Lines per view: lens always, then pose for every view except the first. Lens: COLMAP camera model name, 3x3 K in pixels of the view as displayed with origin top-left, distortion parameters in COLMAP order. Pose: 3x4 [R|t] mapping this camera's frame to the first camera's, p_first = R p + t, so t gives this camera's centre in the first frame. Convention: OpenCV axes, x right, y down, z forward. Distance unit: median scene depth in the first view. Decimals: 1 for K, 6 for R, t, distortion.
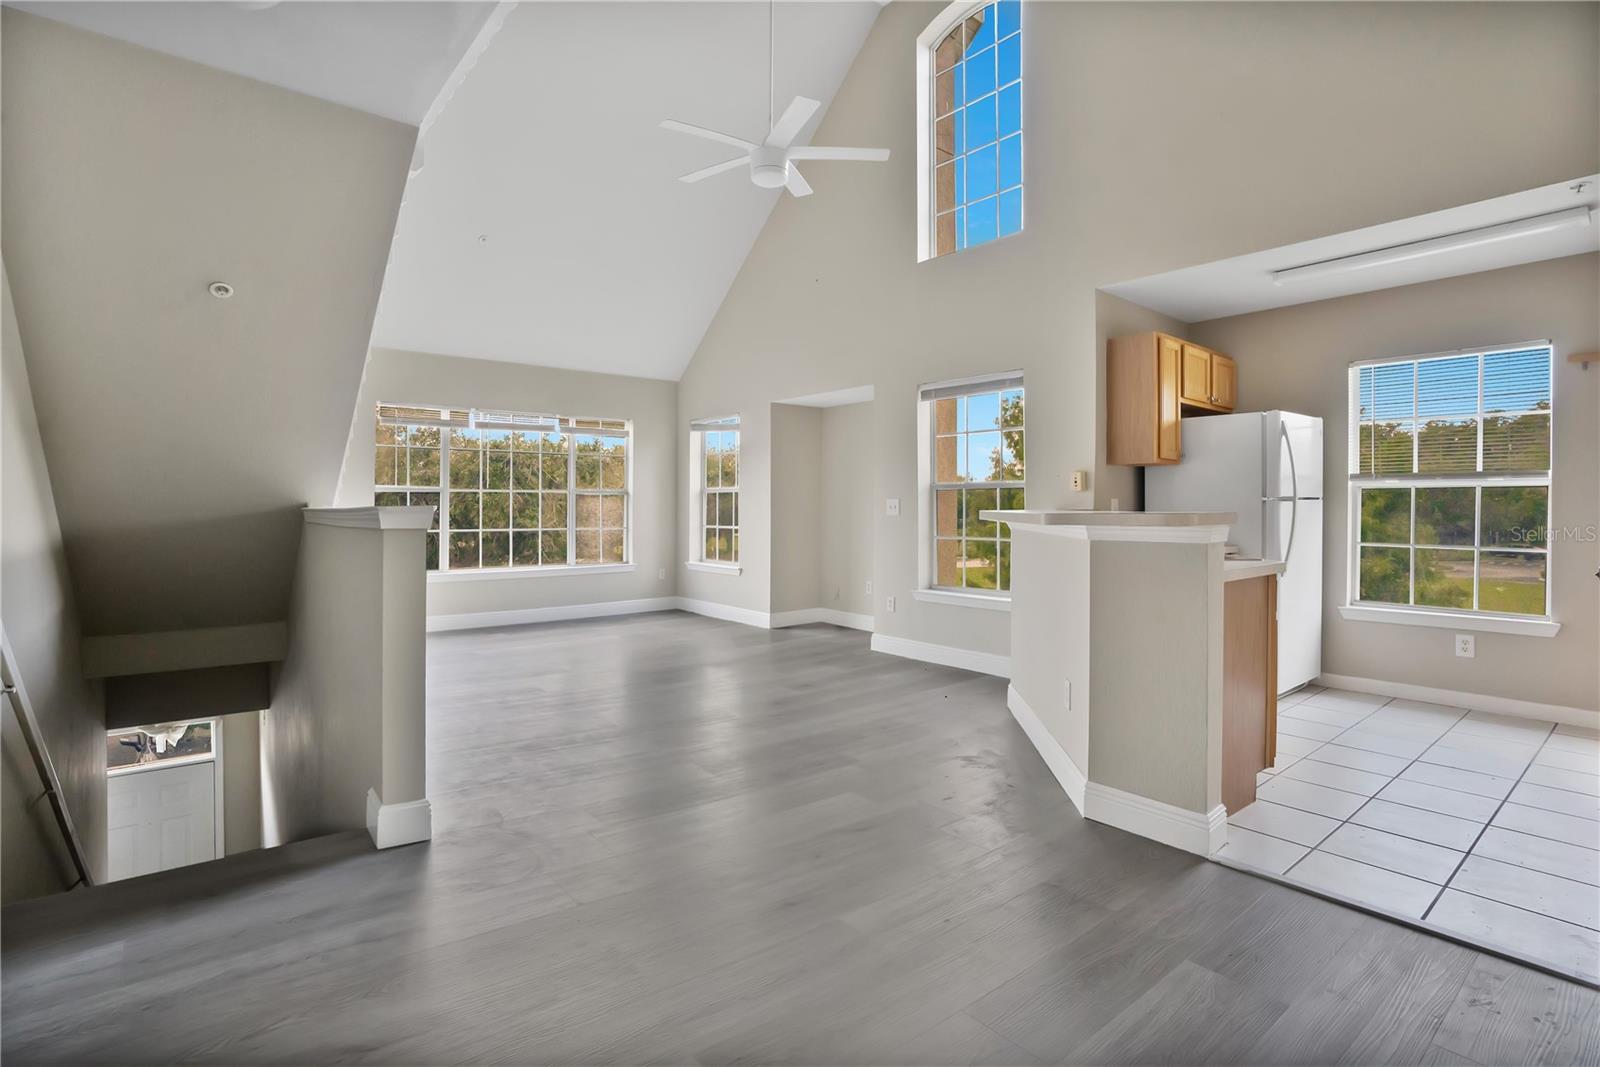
lens RADIAL K [[753.3, 0, 803.4], [0, 753.3, 515.0], [0, 0, 1]] dist [-0.062788, 0.023714]
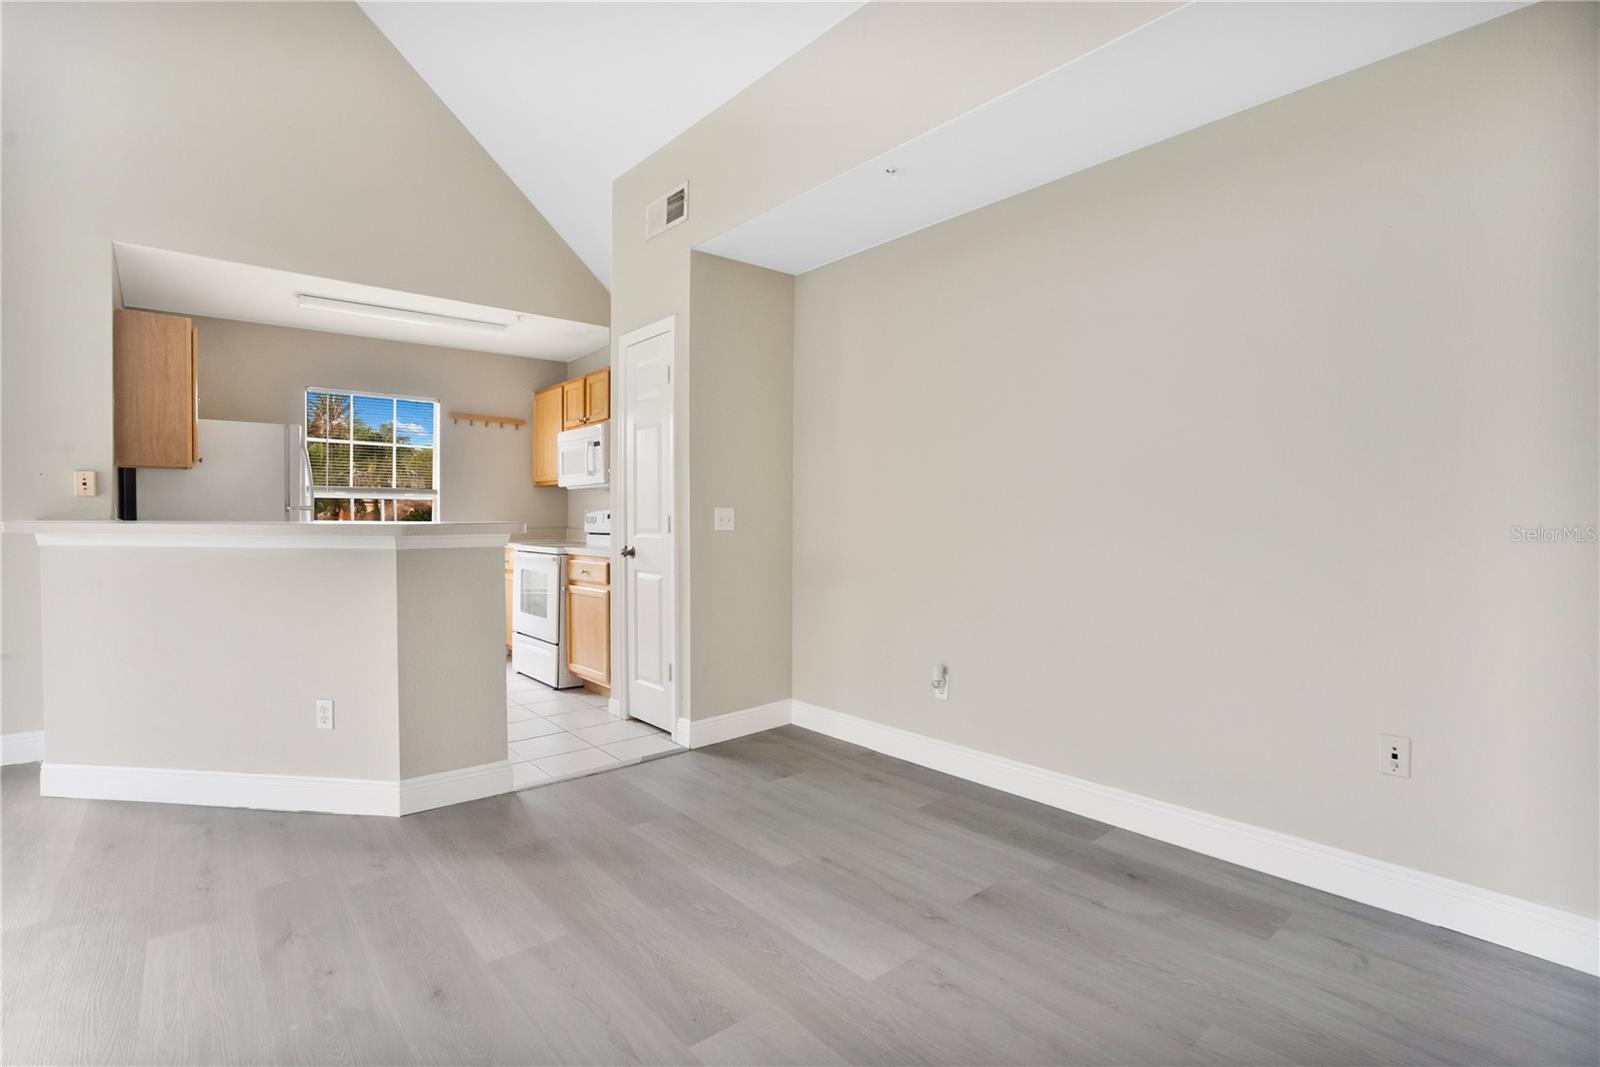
lens RADIAL K [[761.0, 0, 777.0], [0, 761.0, 522.8], [0, 0, 1]] dist [-0.053507, 0.025112]
pose [[0.007138, -0.010970, 0.999914, -0.384650], [0.005110, 0.999927, 0.010934, -0.008147], [-0.999961, 0.005032, 0.007194, 0.265619]]
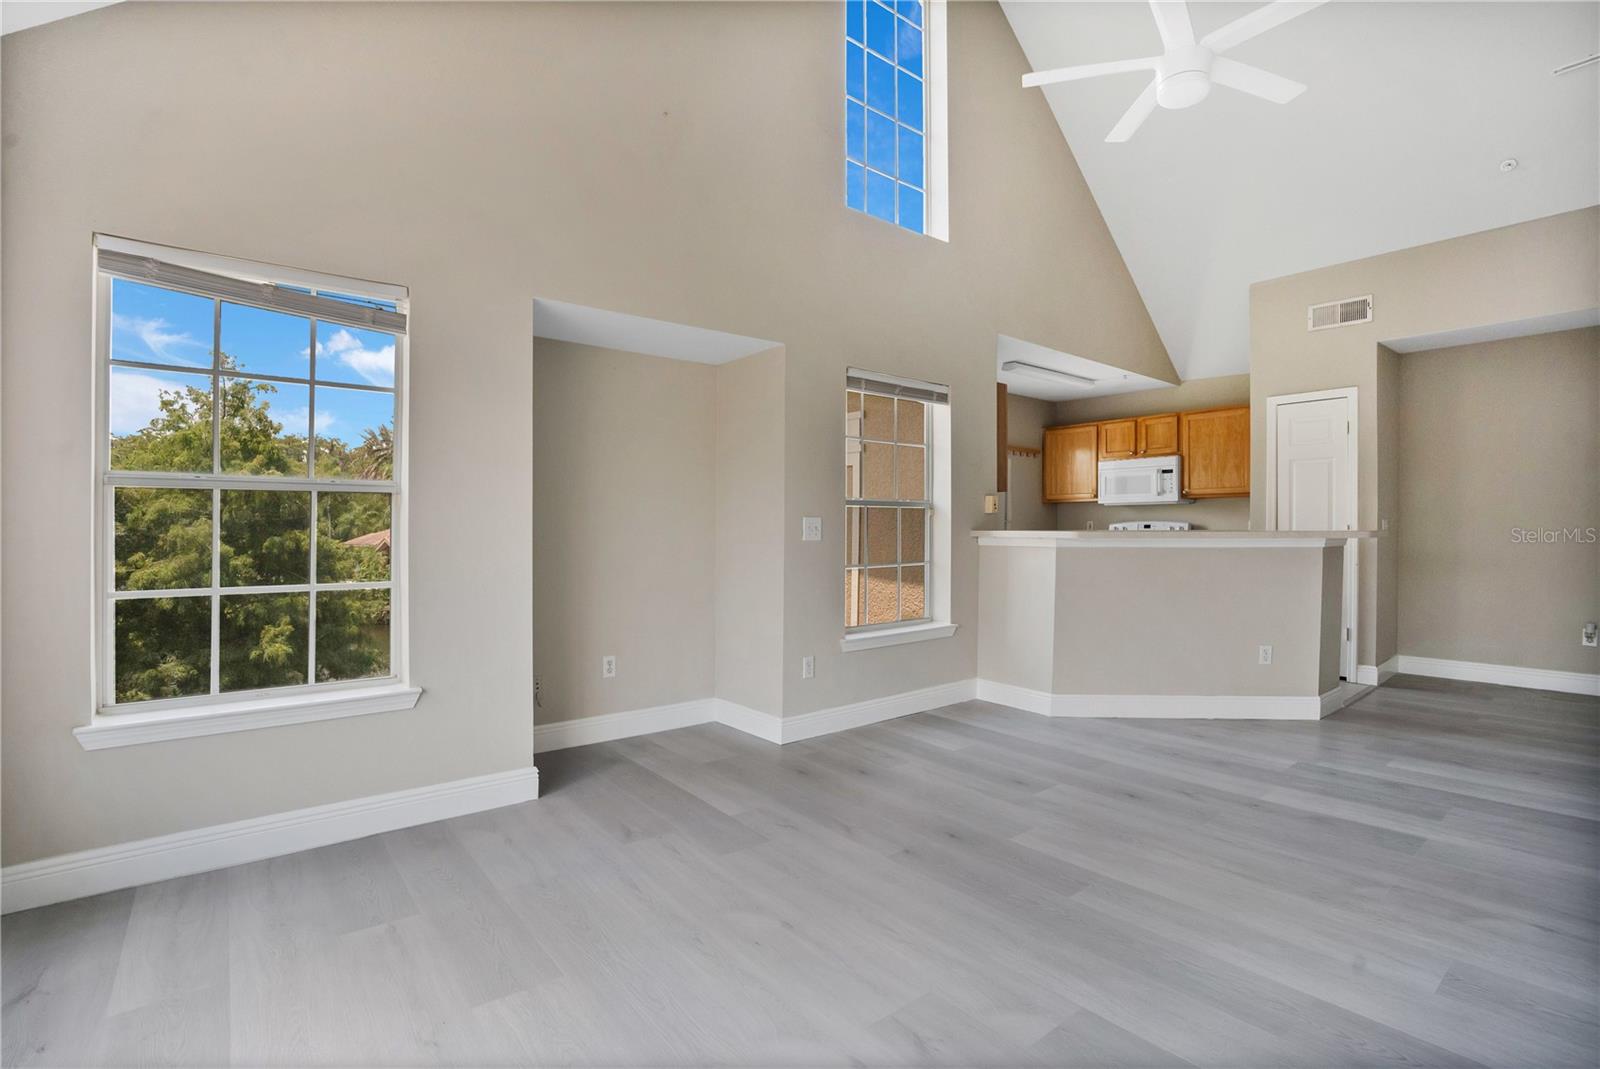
lens RADIAL K [[760.5, 0, 821.8], [0, 760.5, 526.3], [0, 0, 1]] dist [-0.068864, 0.027123]
pose [[-0.004950, -0.001406, 0.999987, -0.723117], [0.011871, 0.999928, 0.001465, -0.016989], [-0.999917, 0.011878, -0.004933, 1.214243]]
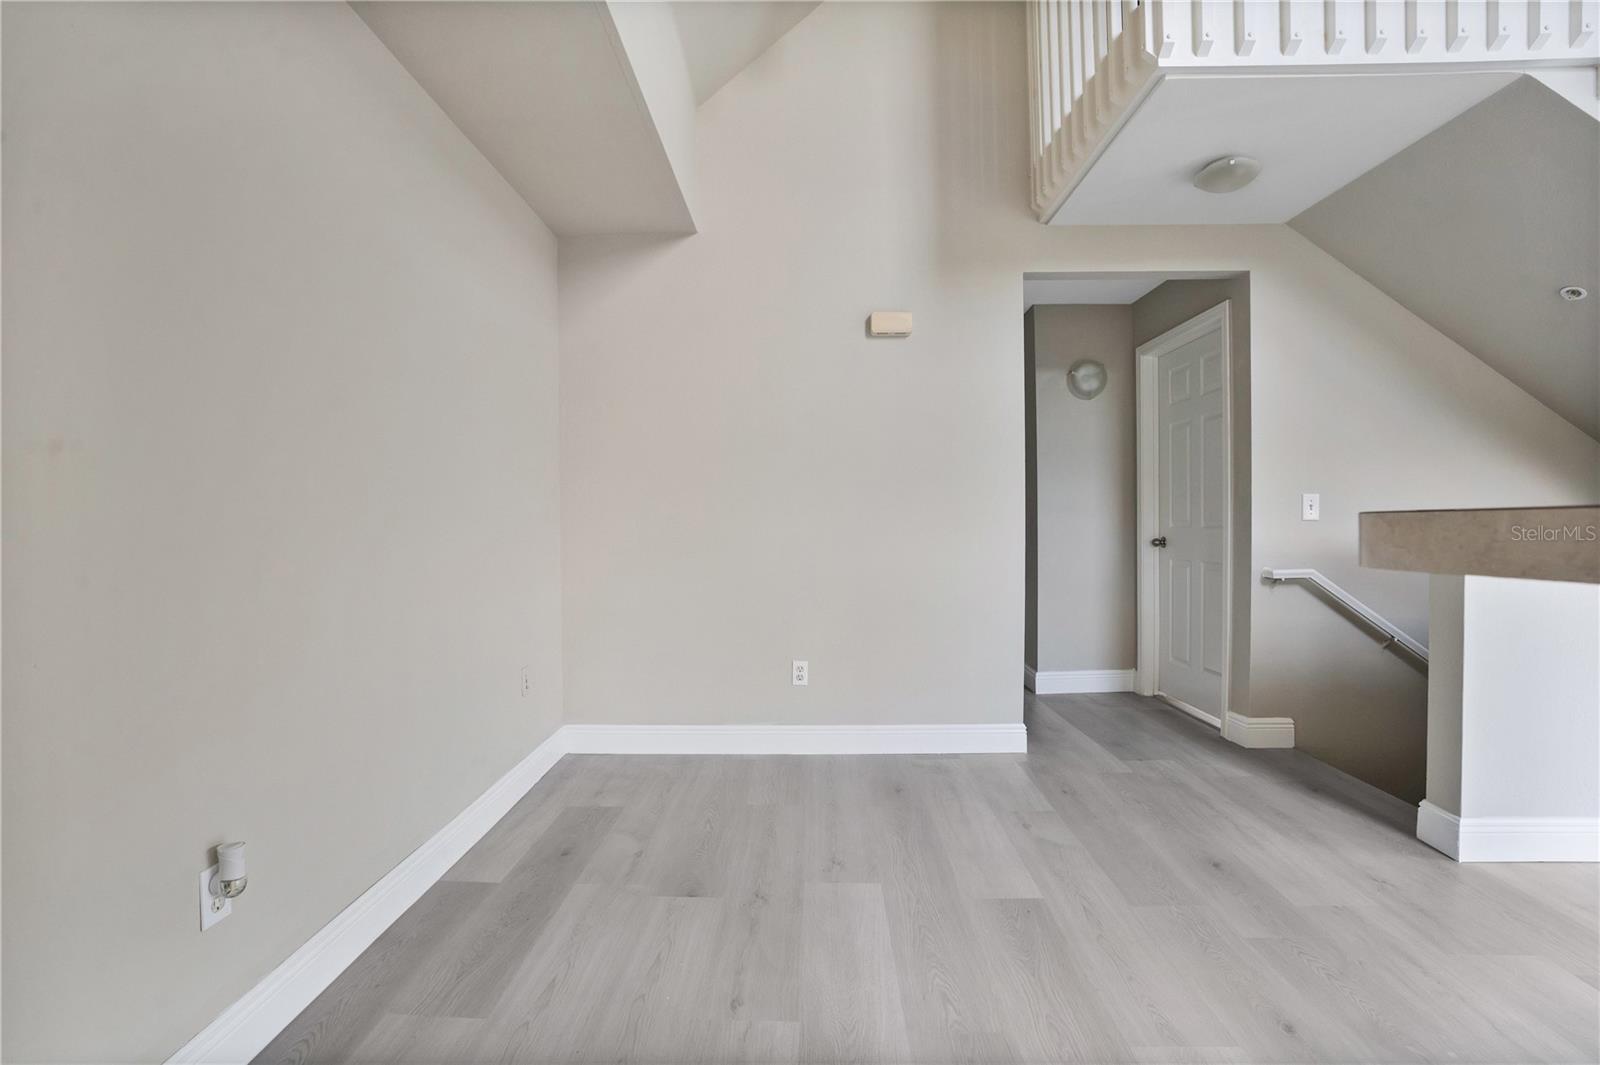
lens RADIAL K [[767.3, 0, 764.7], [0, 767.3, 524.7], [0, 0, 1]] dist [-0.074442, 0.030201]
pose [[-0.671162, 0.006450, -0.741283, 0.405581], [0.001118, 0.999970, 0.007689, -0.001749], [0.741310, 0.004332, -0.671148, 0.491675]]
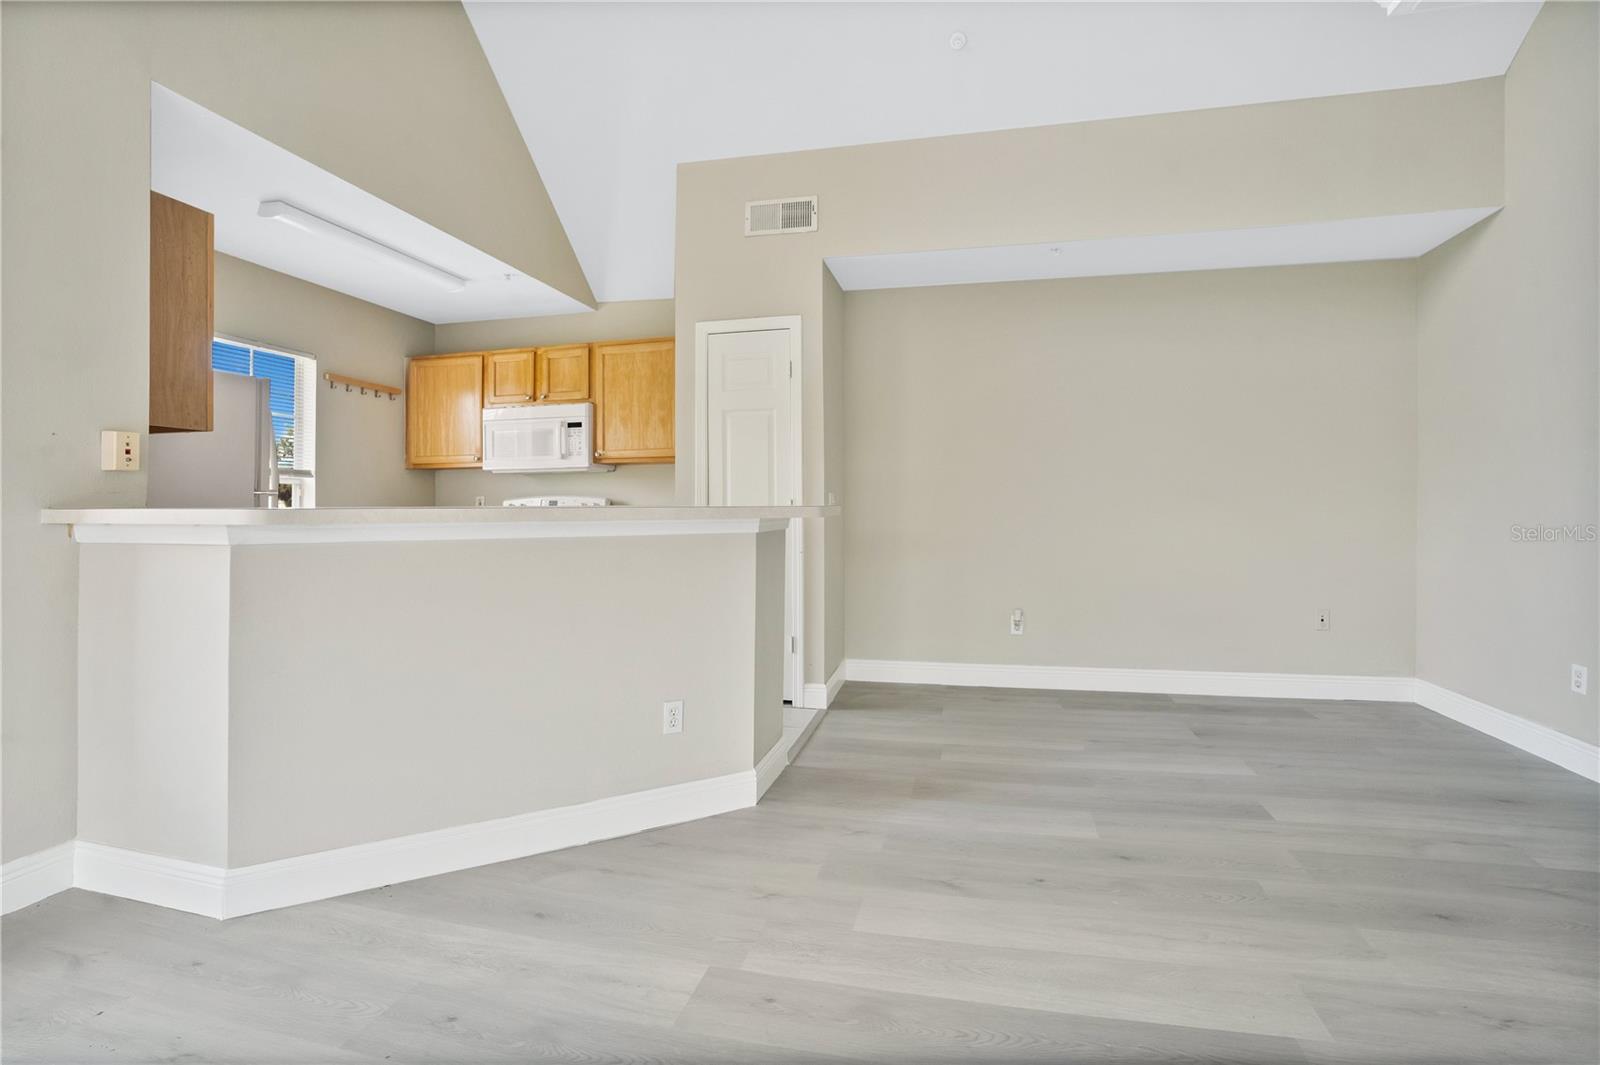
lens RADIAL K [[753.3, 0, 803.4], [0, 753.3, 514.0], [0, 0, 1]] dist [-0.062788, 0.023714]
pose [[-0.590291, -0.007667, 0.807154, -0.281863], [0.011108, 0.999783, 0.017621, -0.006151], [-0.807114, 0.019368, -0.590077, 0.888487]]
